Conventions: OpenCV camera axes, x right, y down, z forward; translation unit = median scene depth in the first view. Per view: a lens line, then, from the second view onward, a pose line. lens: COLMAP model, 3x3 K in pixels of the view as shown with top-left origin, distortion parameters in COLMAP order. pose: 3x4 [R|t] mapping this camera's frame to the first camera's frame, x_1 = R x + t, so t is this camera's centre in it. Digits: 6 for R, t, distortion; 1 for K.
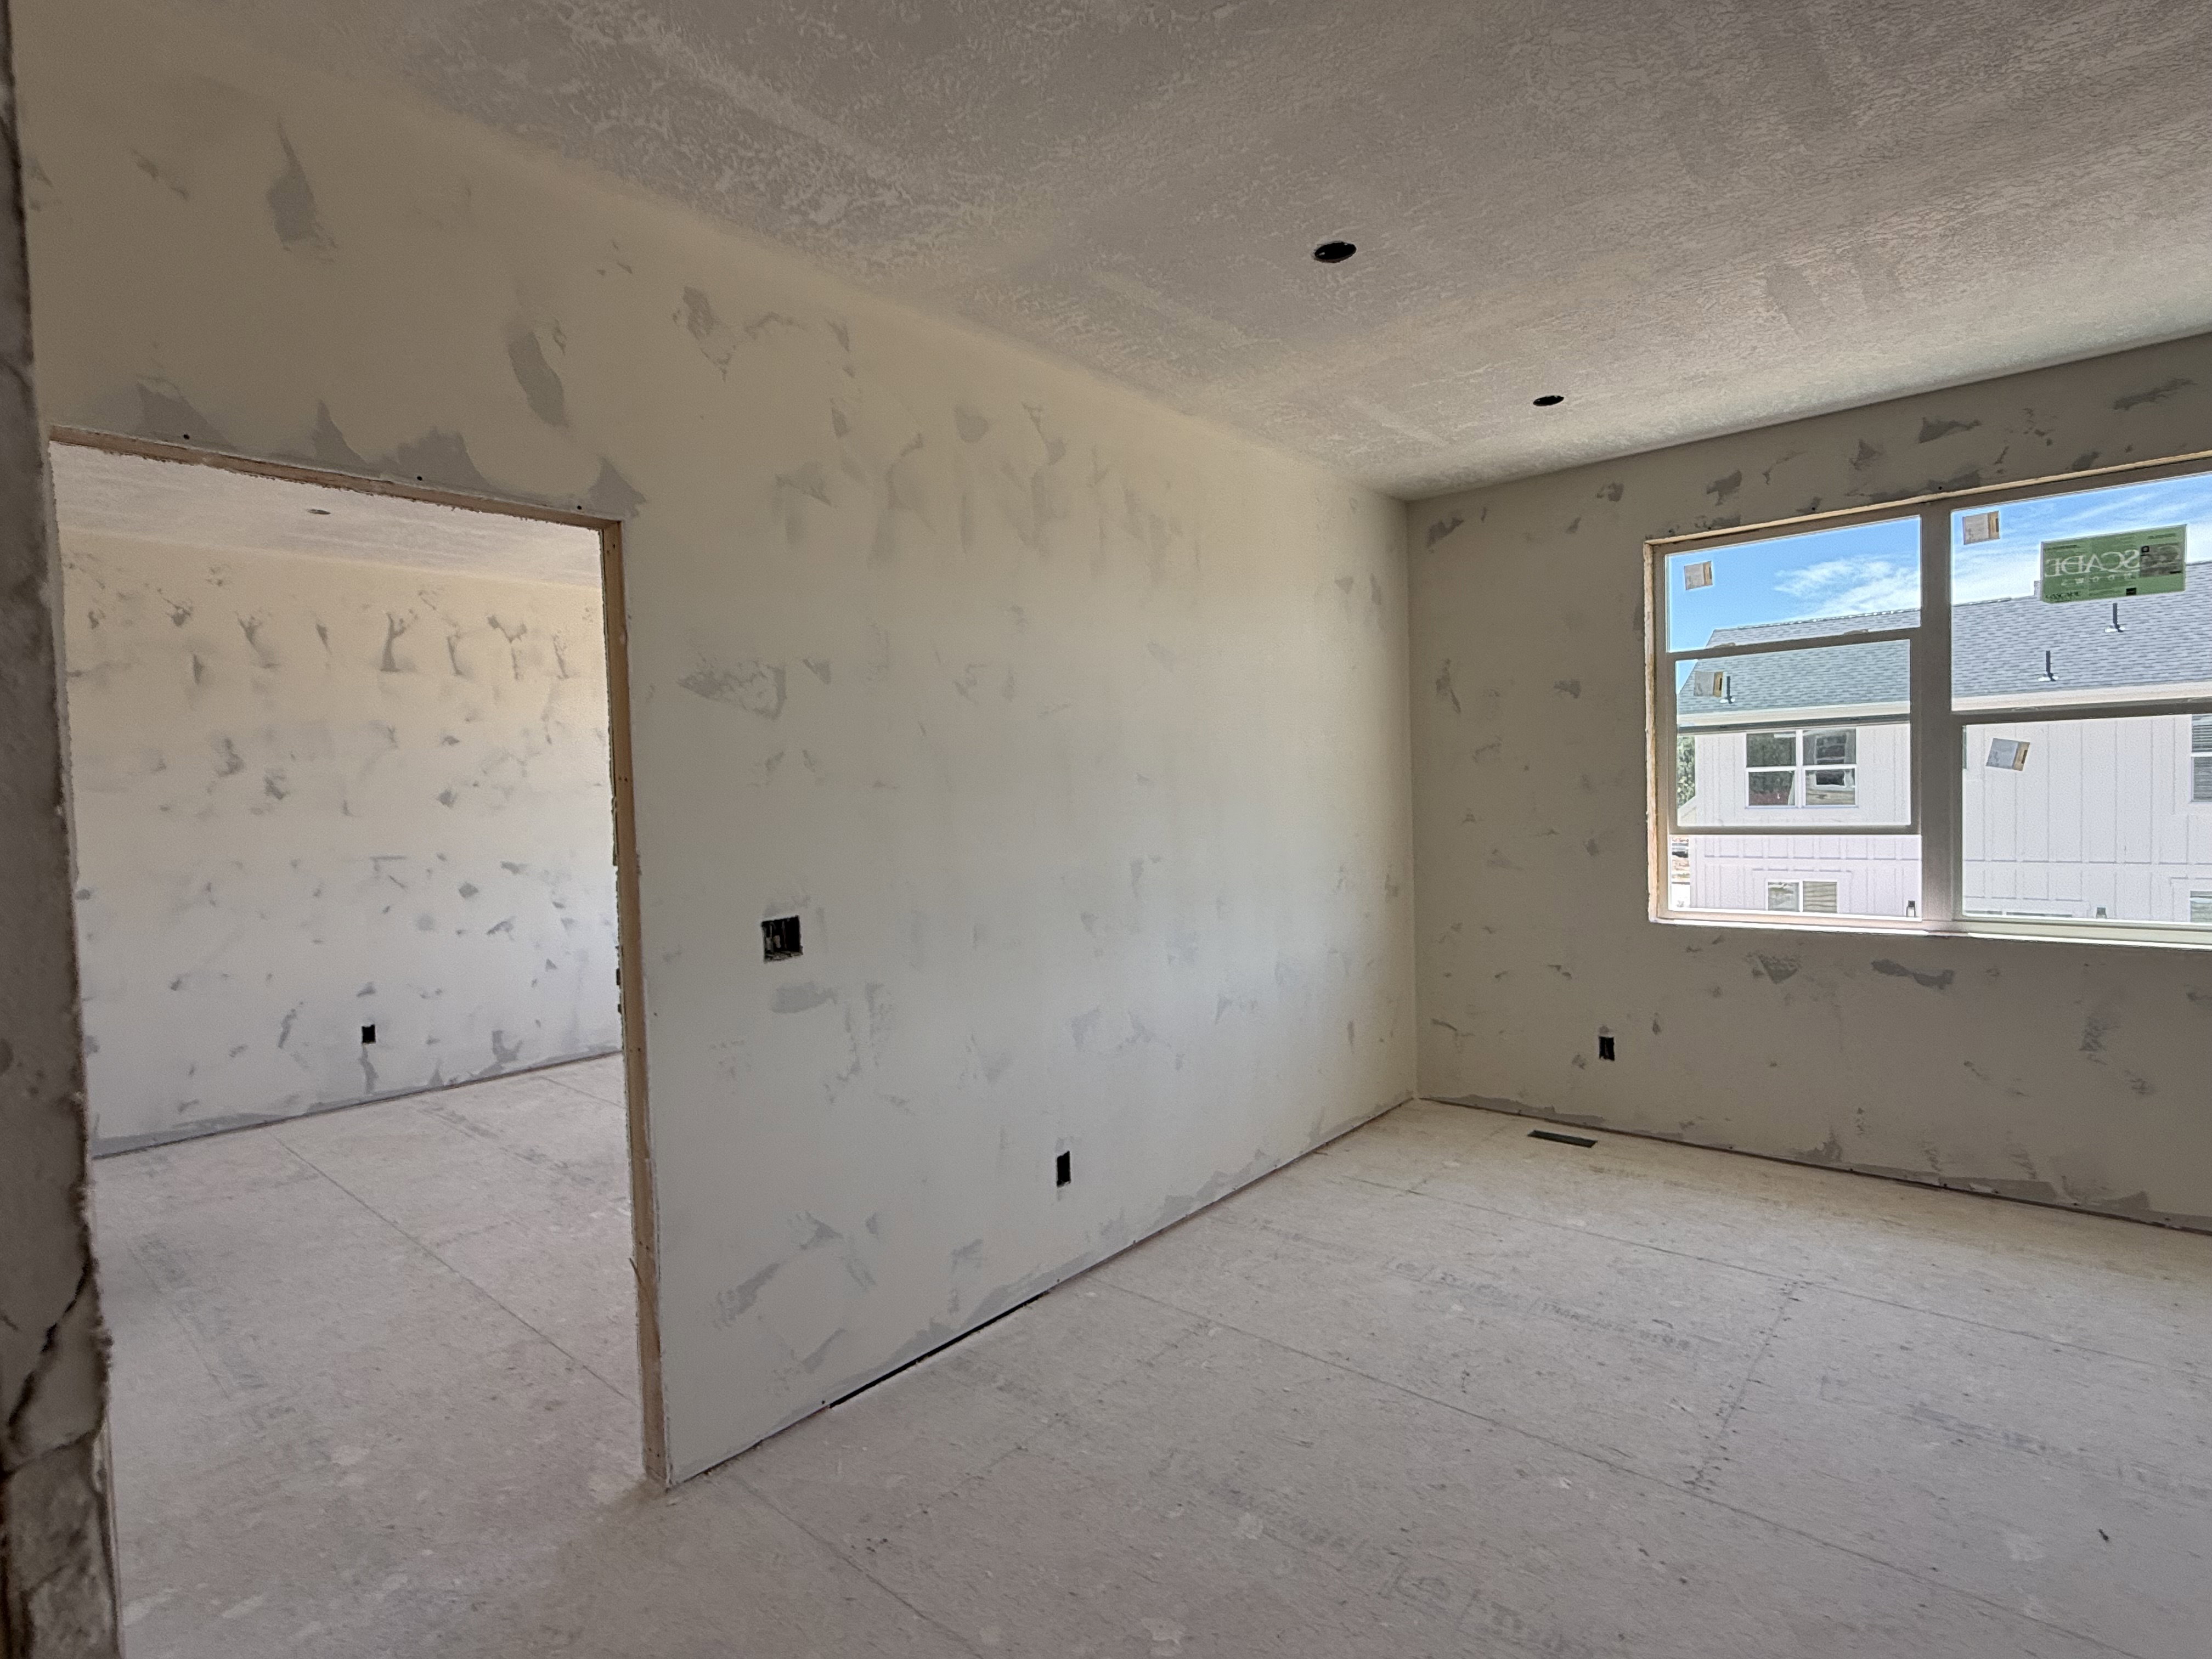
lens RADIAL K [[1098.2, 0, 1106.0], [0, 1098.2, 829.5], [0, 0, 1]] dist [0.001205, 0.000372]
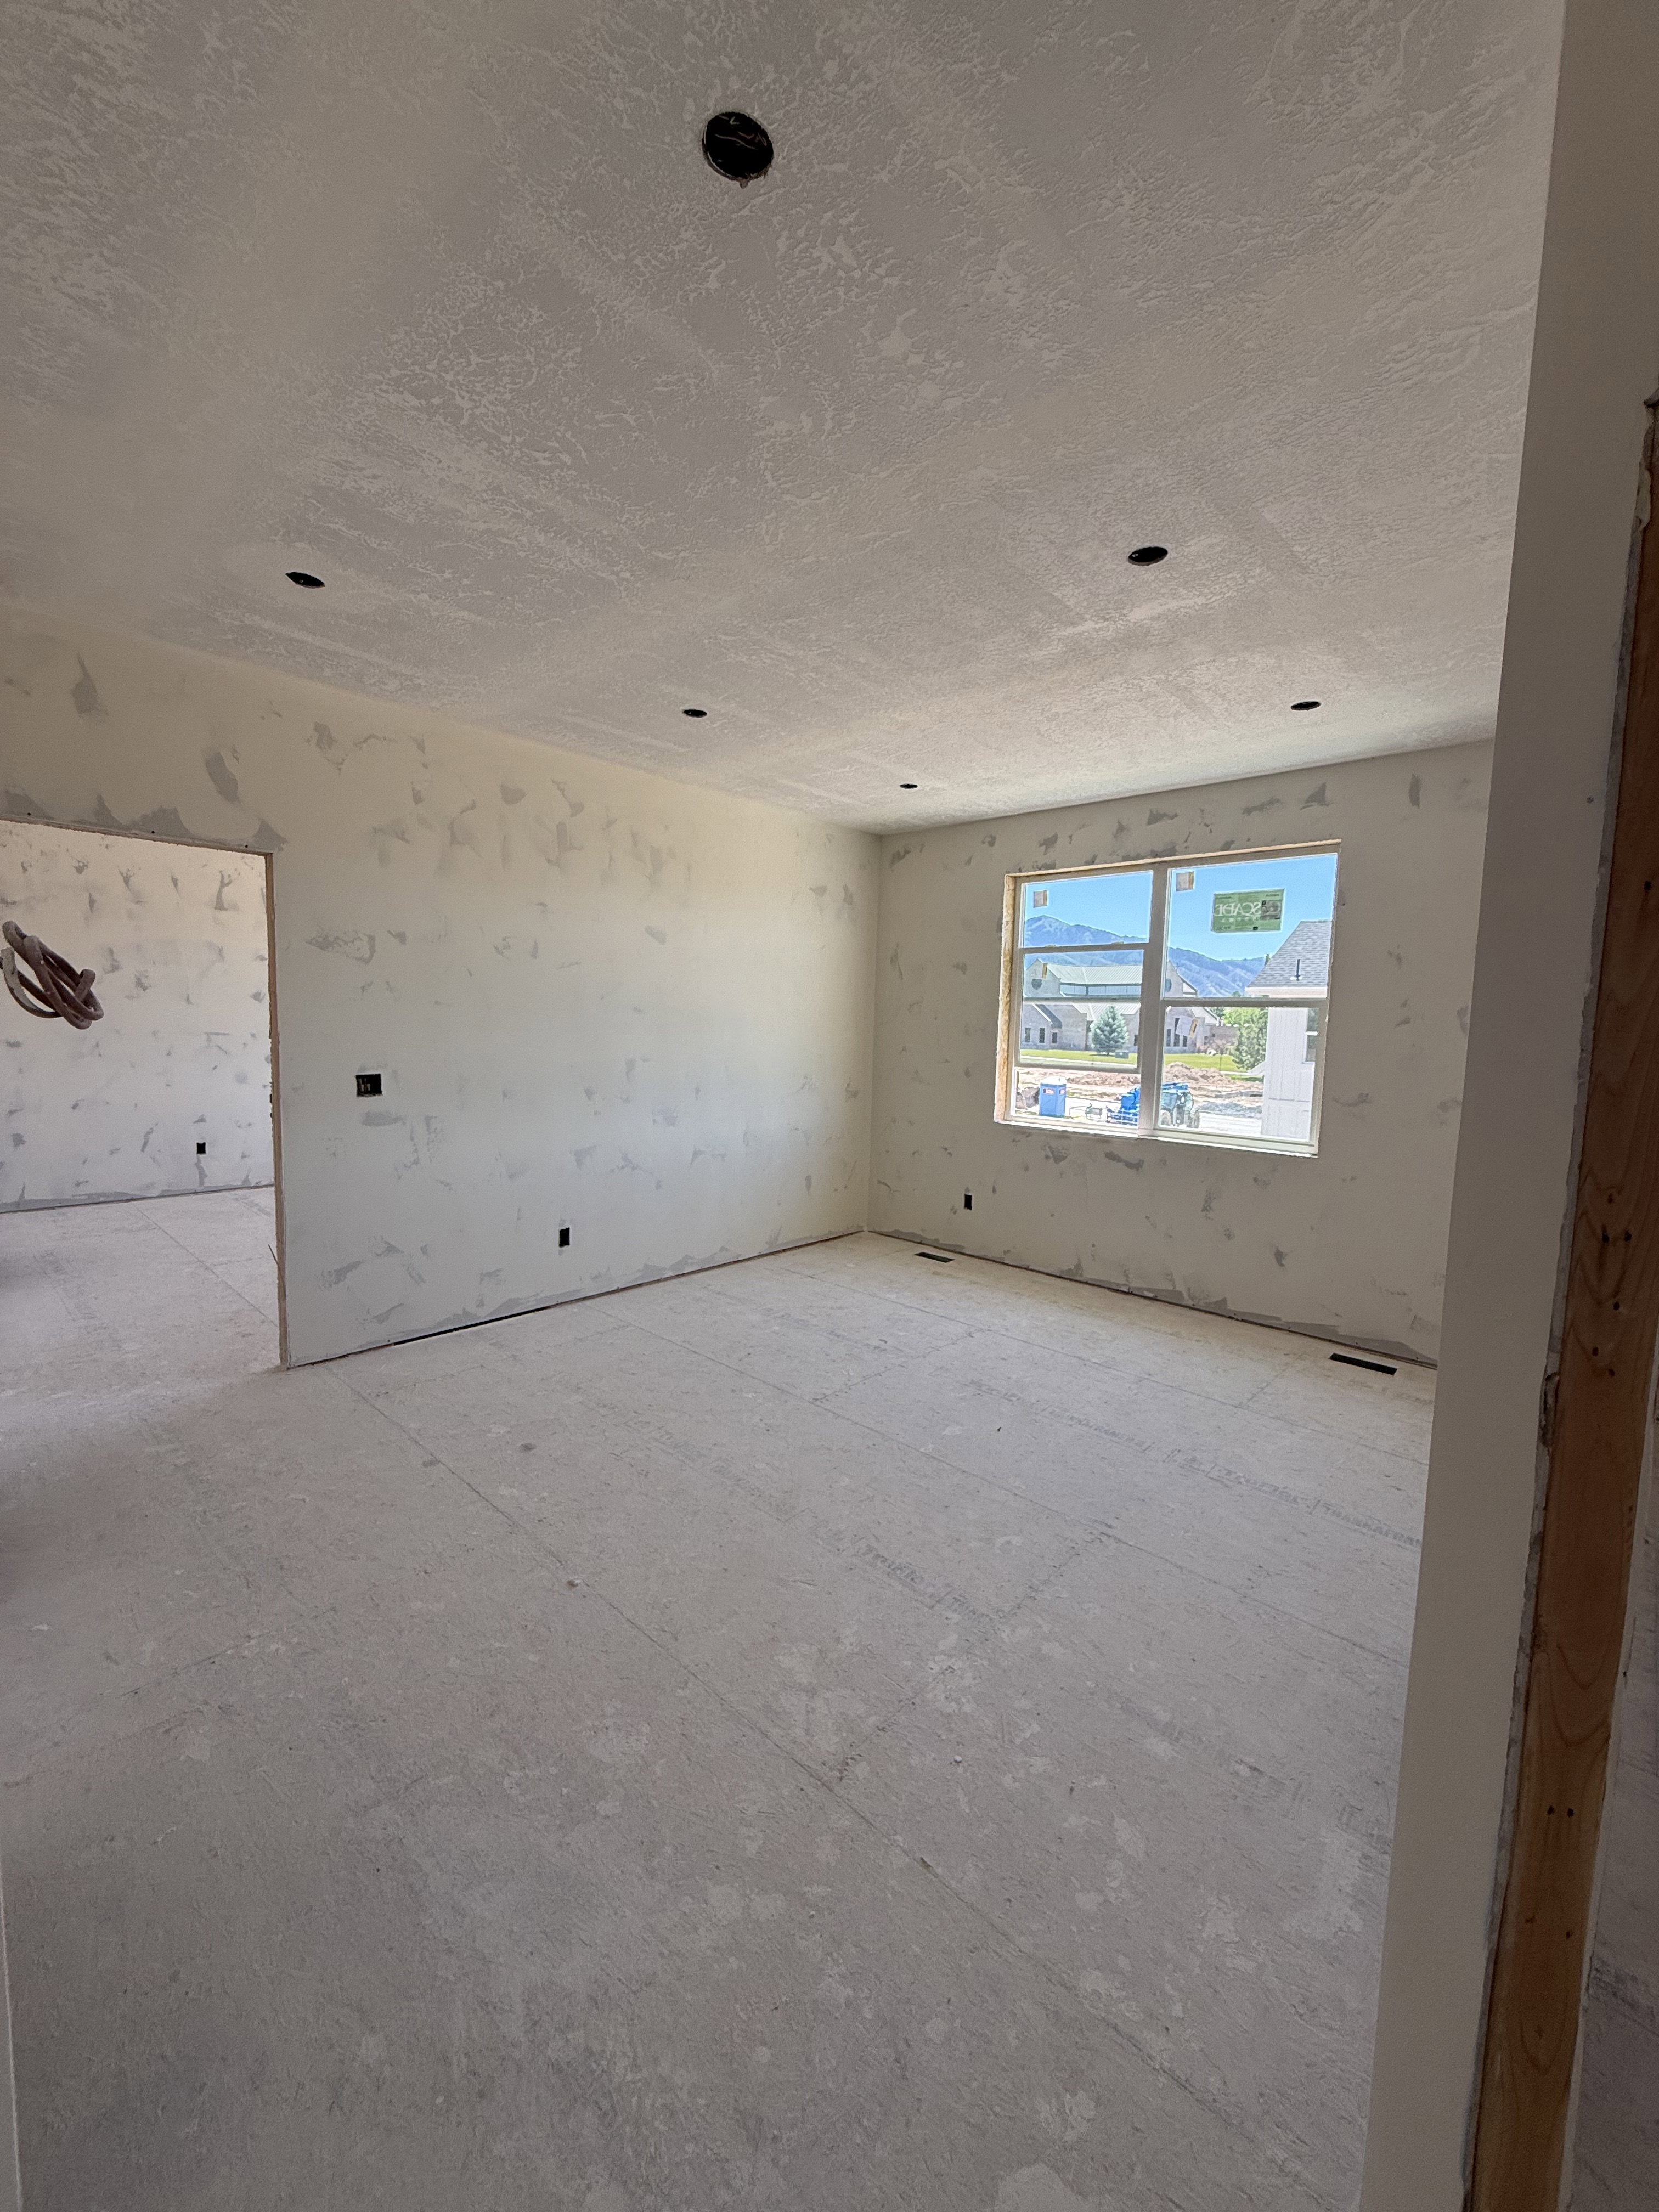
lens RADIAL K [[895.6, 0, 839.9], [0, 895.6, 1102.7], [0, 0, 1]] dist [0.002011, 0.000015]
pose [[0.997690, 0.061872, -0.028049, 0.372050], [-0.060199, 0.996558, 0.056985, -0.002379], [0.031478, -0.055165, 0.997981, -0.322601]]
